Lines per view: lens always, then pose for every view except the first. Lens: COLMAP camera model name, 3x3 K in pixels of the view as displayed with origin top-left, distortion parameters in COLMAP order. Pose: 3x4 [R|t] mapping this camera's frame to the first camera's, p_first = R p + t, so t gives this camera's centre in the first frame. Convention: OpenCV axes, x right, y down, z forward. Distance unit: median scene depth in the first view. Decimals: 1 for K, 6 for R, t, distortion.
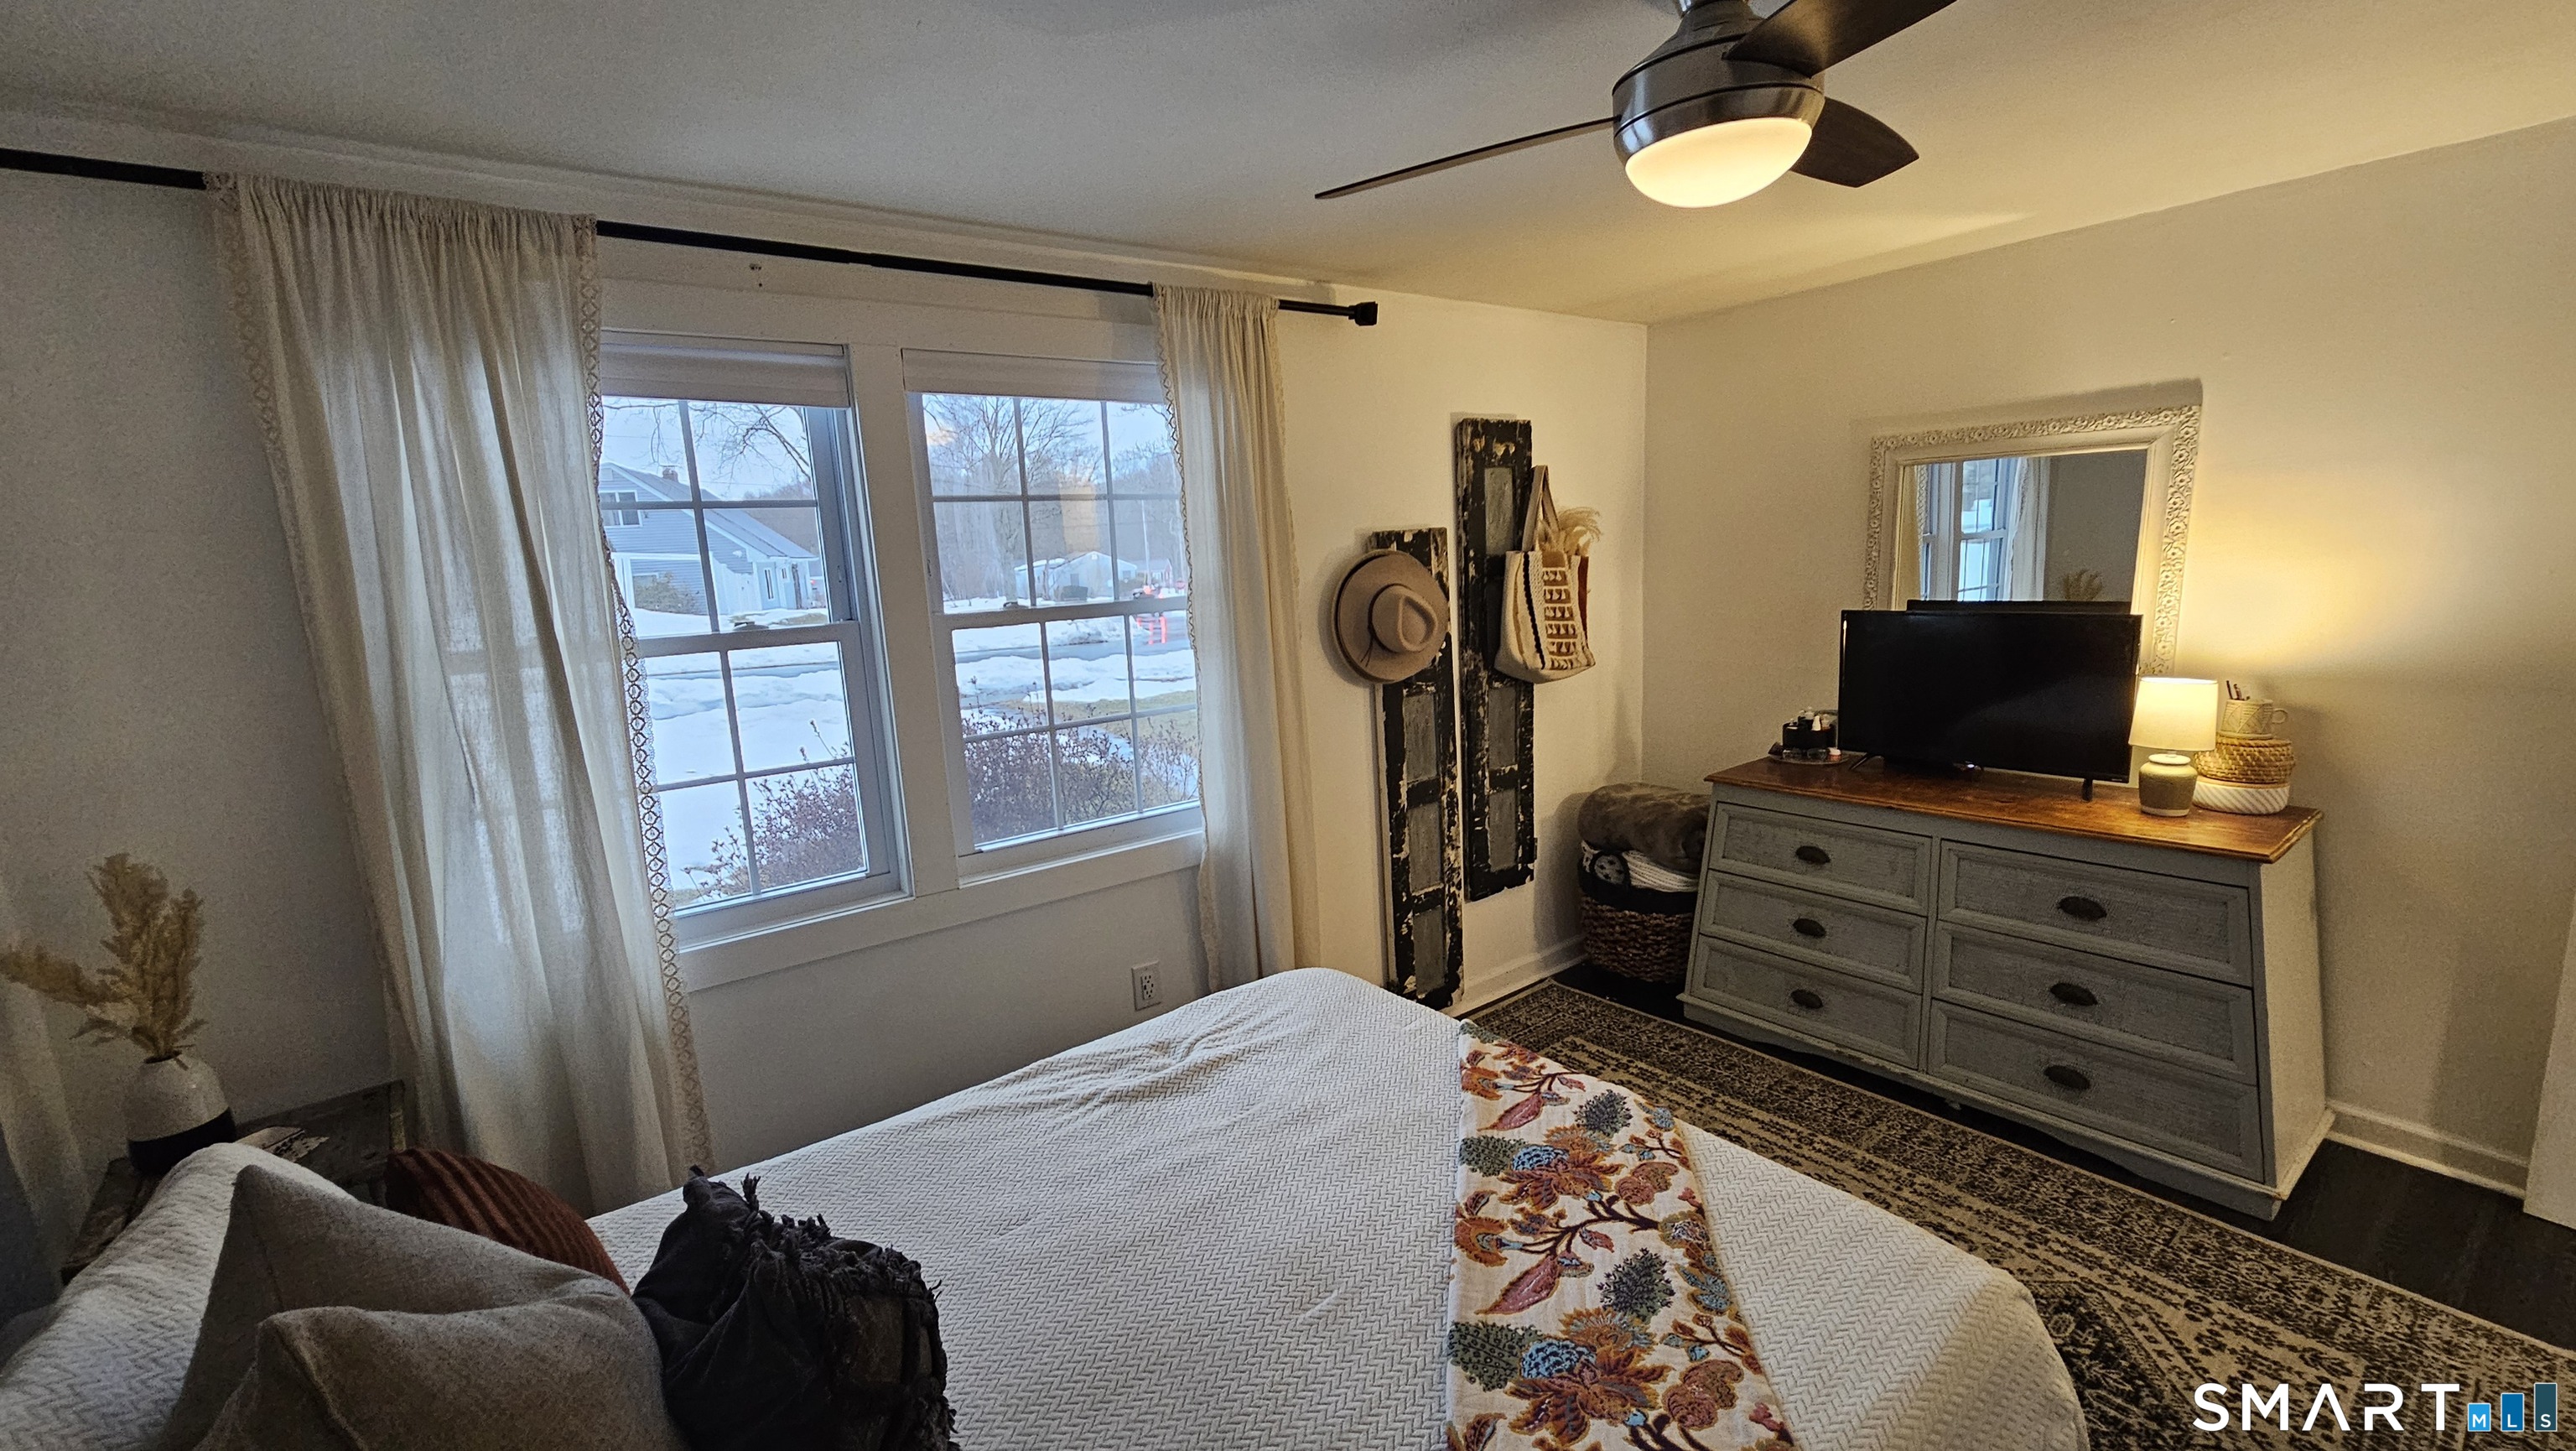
lens RADIAL K [[1057.7, 0, 1282.9], [0, 1057.7, 729.6], [0, 0, 1]] dist [-0.003182, 0.000245]
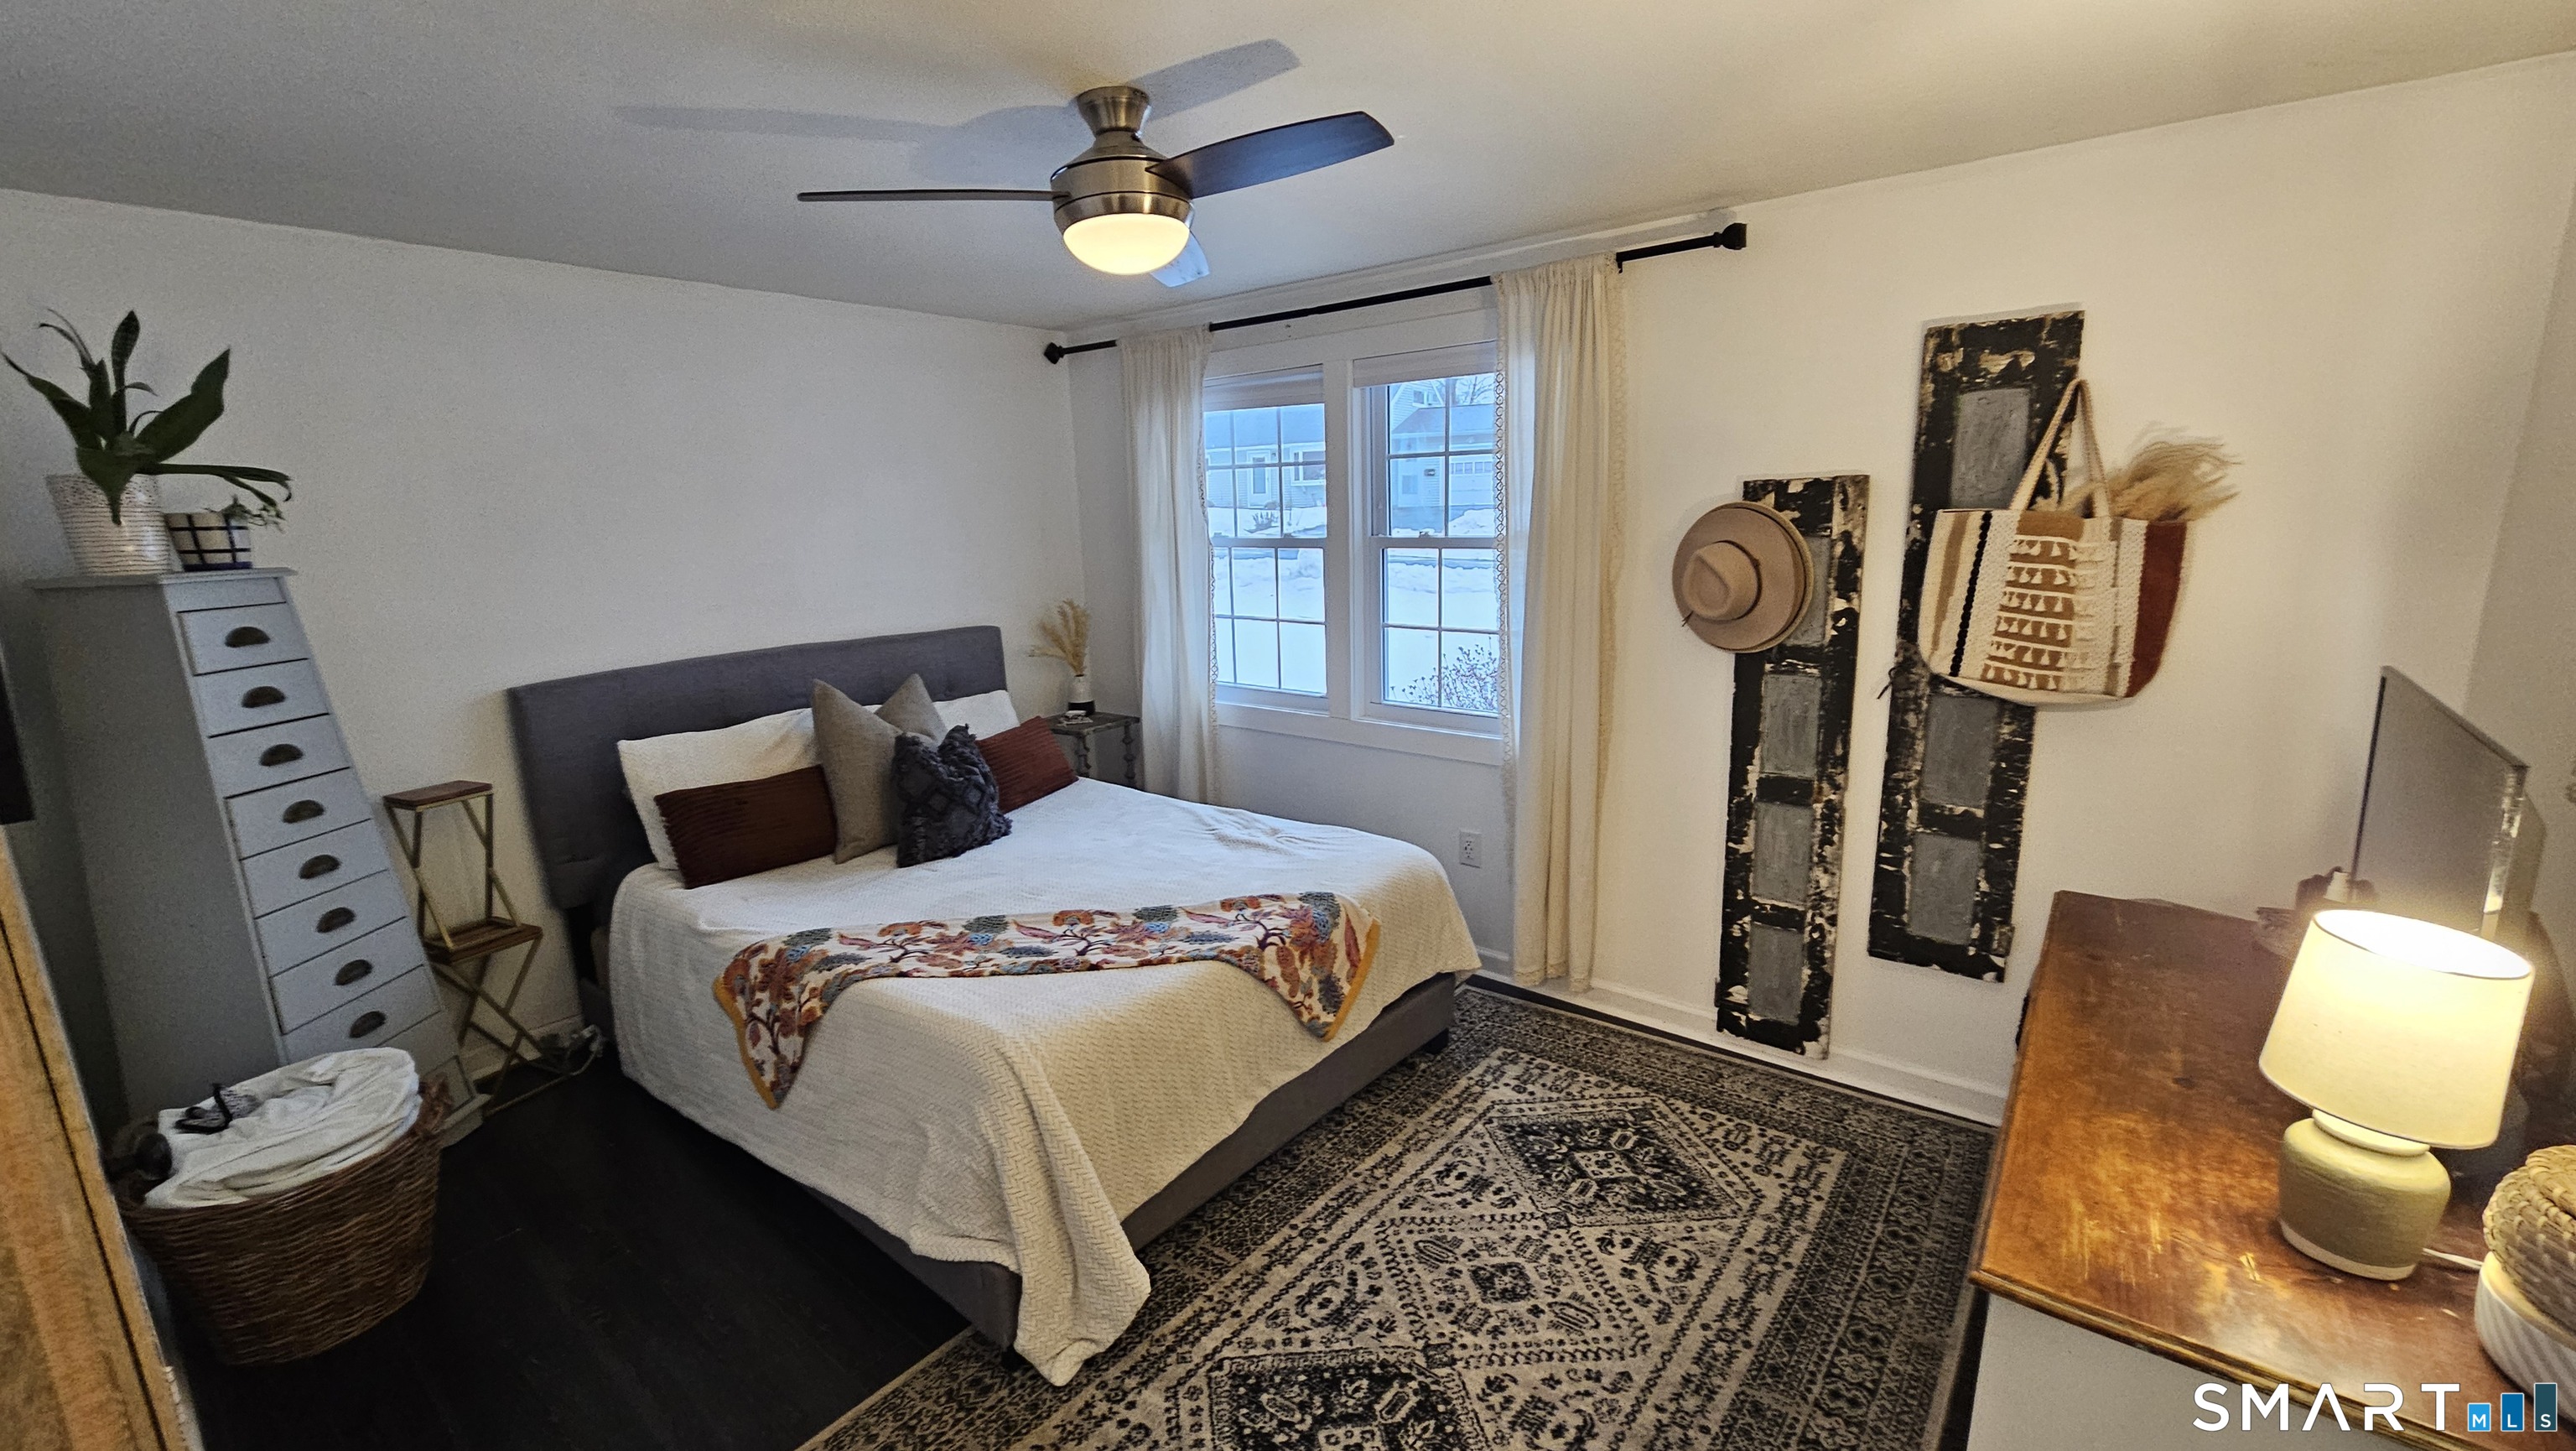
lens RADIAL K [[1057.7, 0, 1280.0], [0, 1057.7, 726.6], [0, 0, 1]] dist [-0.003182, 0.000245]
pose [[0.240134, 0.237975, -0.941118, 0.829180], [-0.153363, 0.966611, 0.205289, -0.102740], [0.958549, 0.095036, 0.268613, 0.378976]]
